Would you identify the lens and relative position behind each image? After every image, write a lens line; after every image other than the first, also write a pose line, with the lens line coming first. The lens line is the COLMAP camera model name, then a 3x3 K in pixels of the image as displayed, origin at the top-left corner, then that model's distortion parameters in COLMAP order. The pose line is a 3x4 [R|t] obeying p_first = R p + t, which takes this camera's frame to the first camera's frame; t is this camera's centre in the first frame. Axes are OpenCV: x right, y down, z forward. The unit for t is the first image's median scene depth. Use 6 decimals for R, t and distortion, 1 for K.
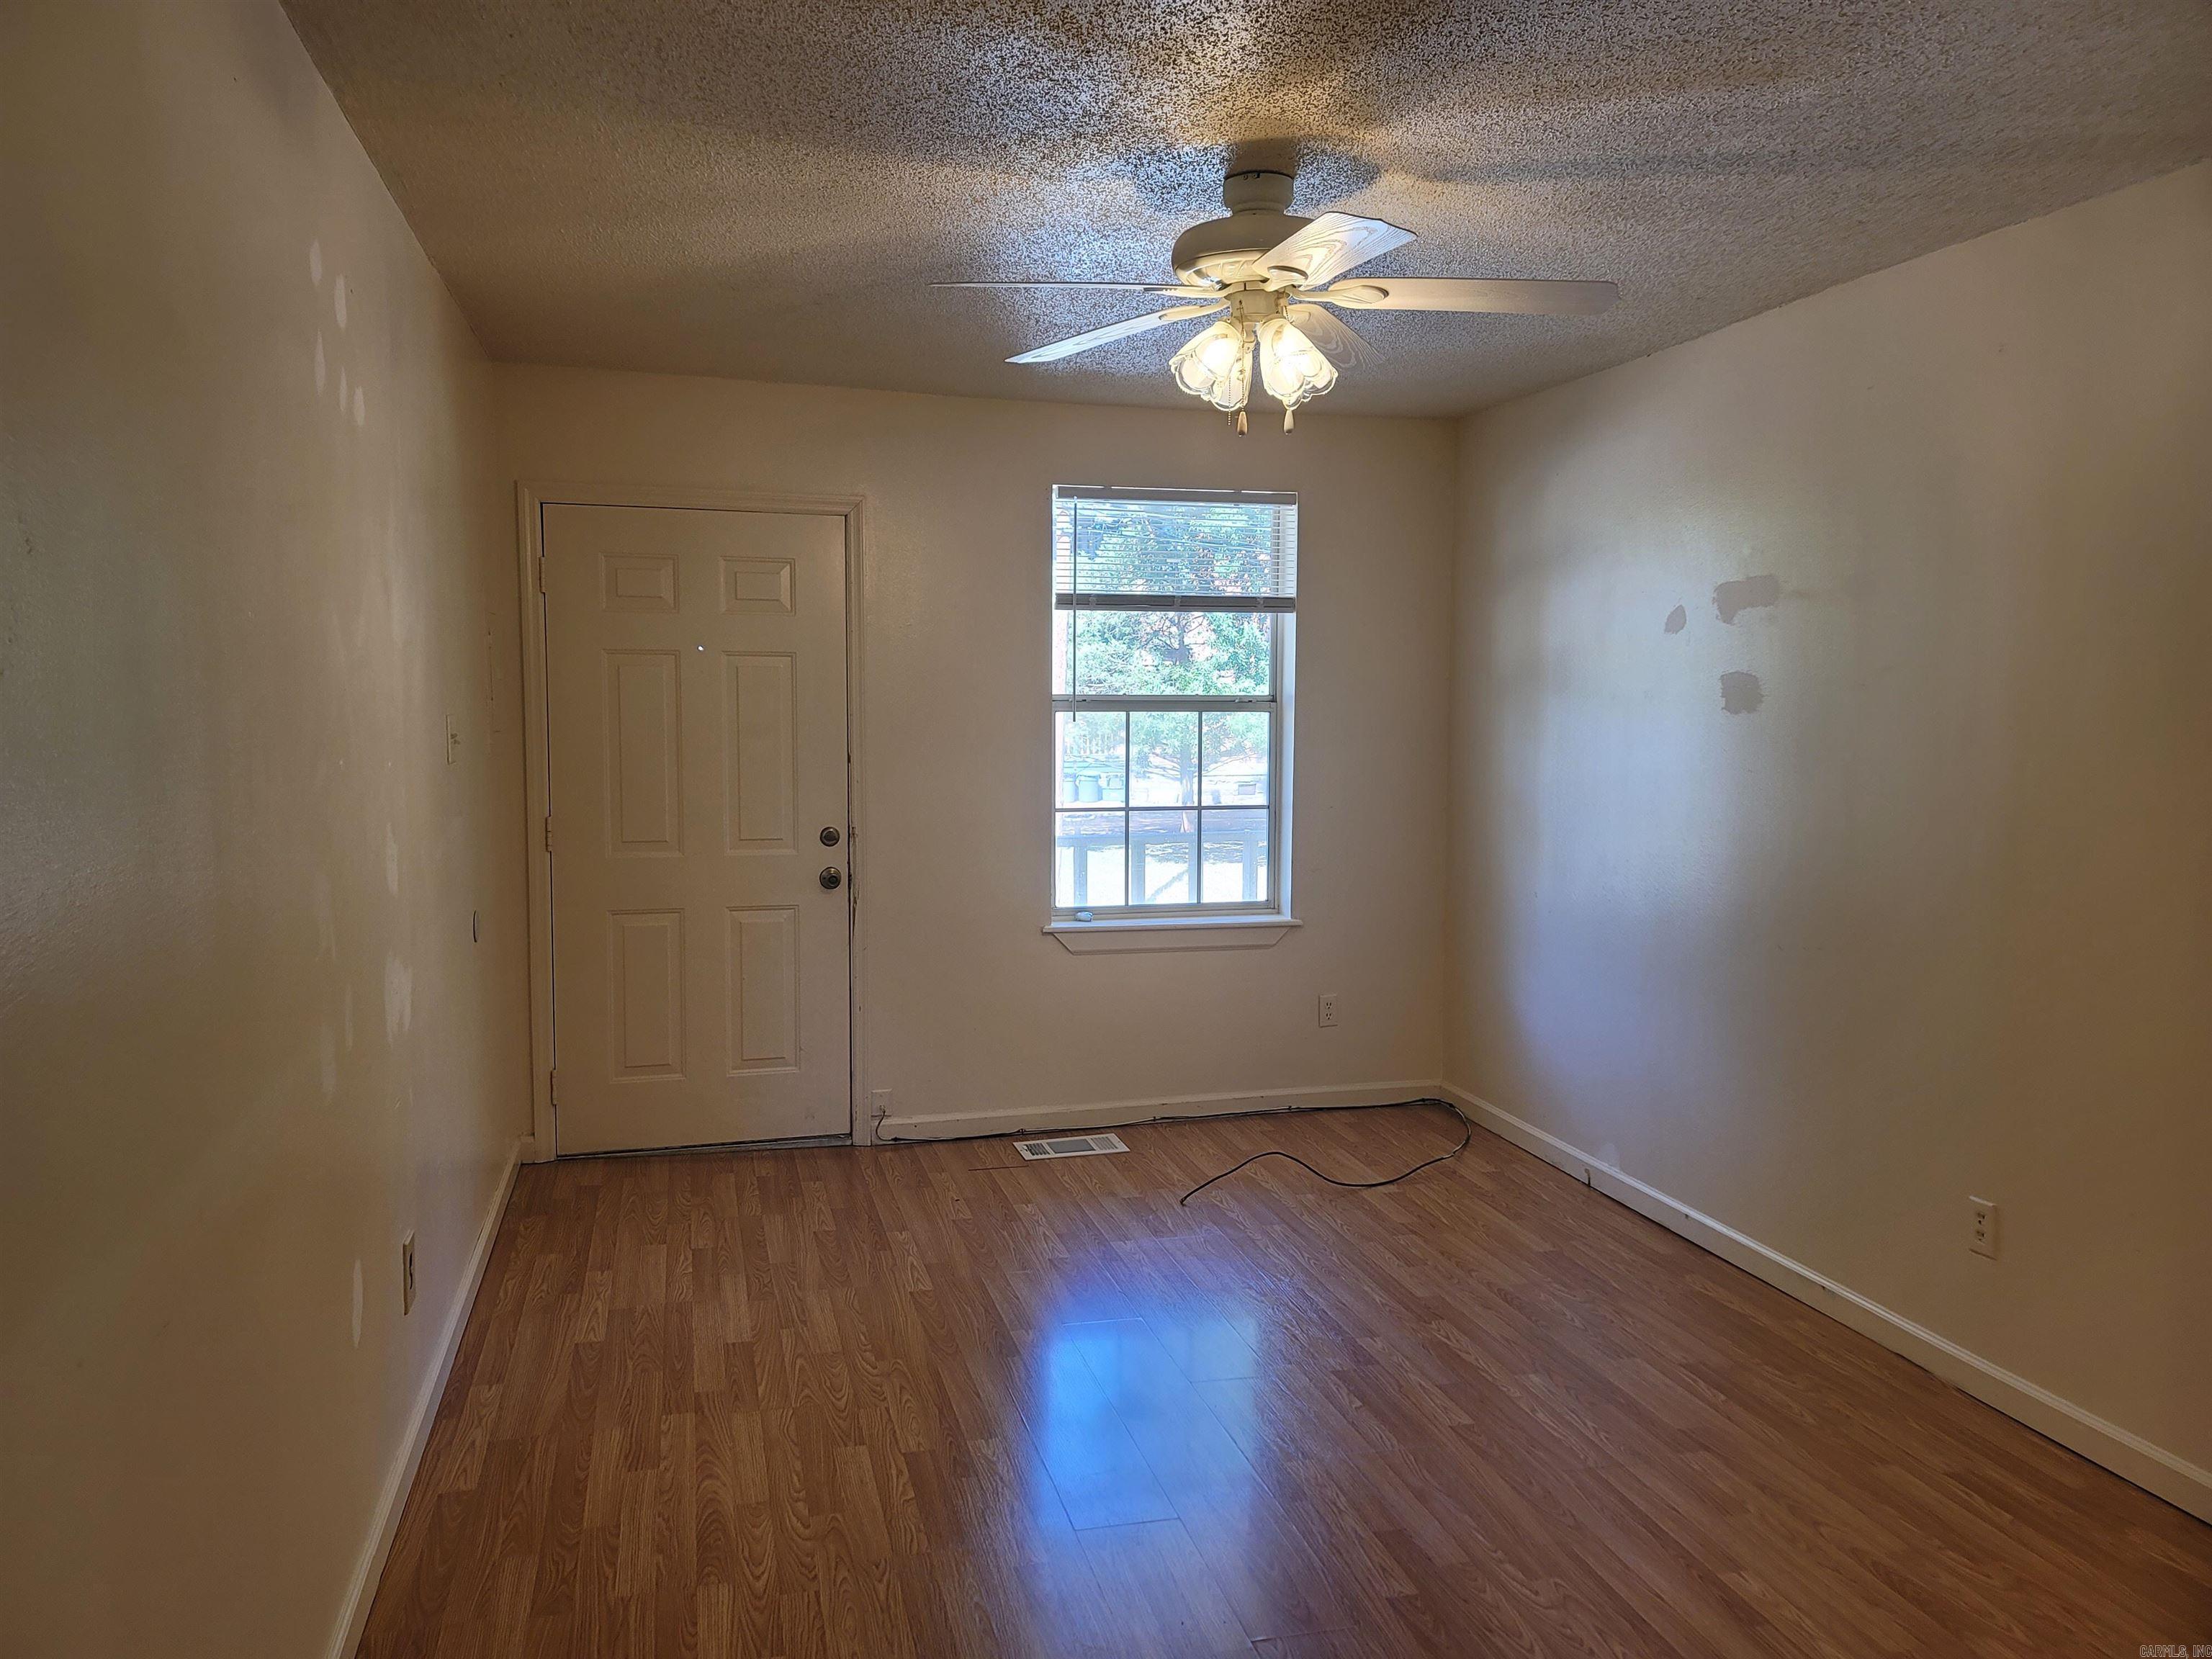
lens RADIAL K [[1645.7, 0, 1114.1], [0, 1645.7, 820.9], [0, 0, 1]] dist [0.069745, -0.005545]
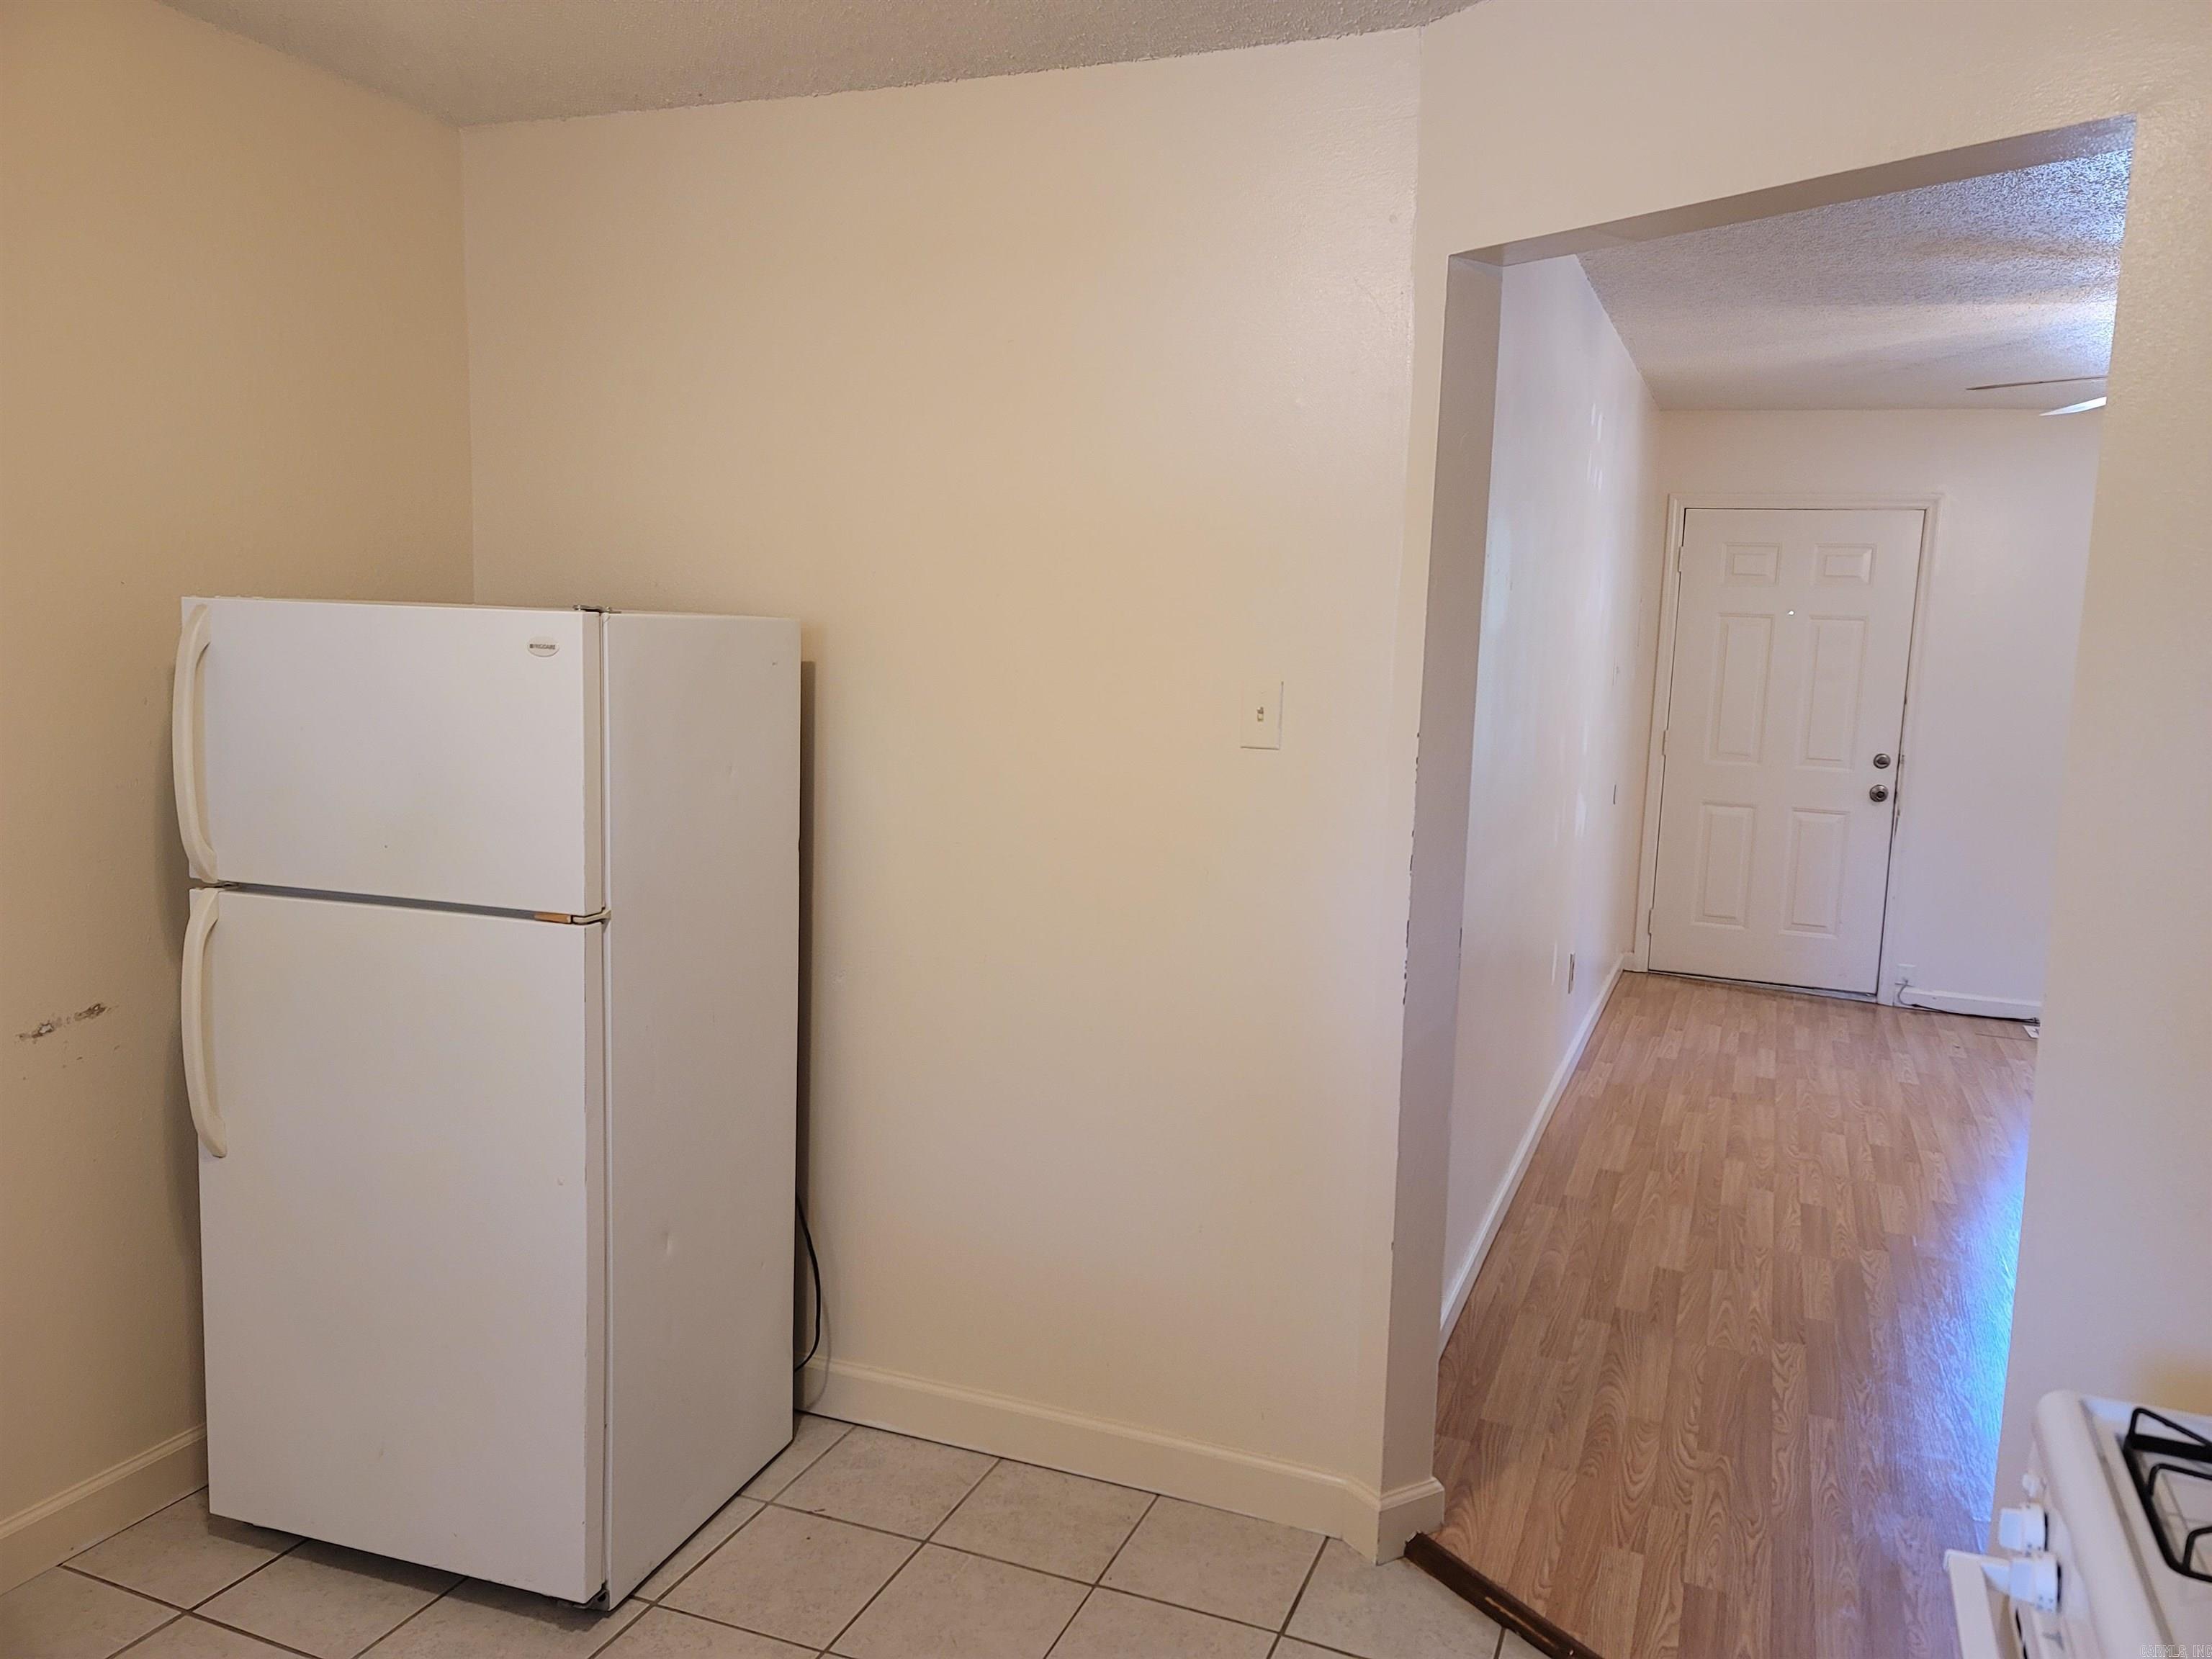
lens RADIAL K [[1645.7, 0, 1123.1], [0, 1645.7, 835.7], [0, 0, 1]] dist [0.069745, -0.005545]
pose [[0.805374, 0.099038, -0.584435, 0.136420], [-0.079237, 0.995082, 0.059435, 0.042847], [0.587448, -0.001559, 0.809261, -0.464458]]
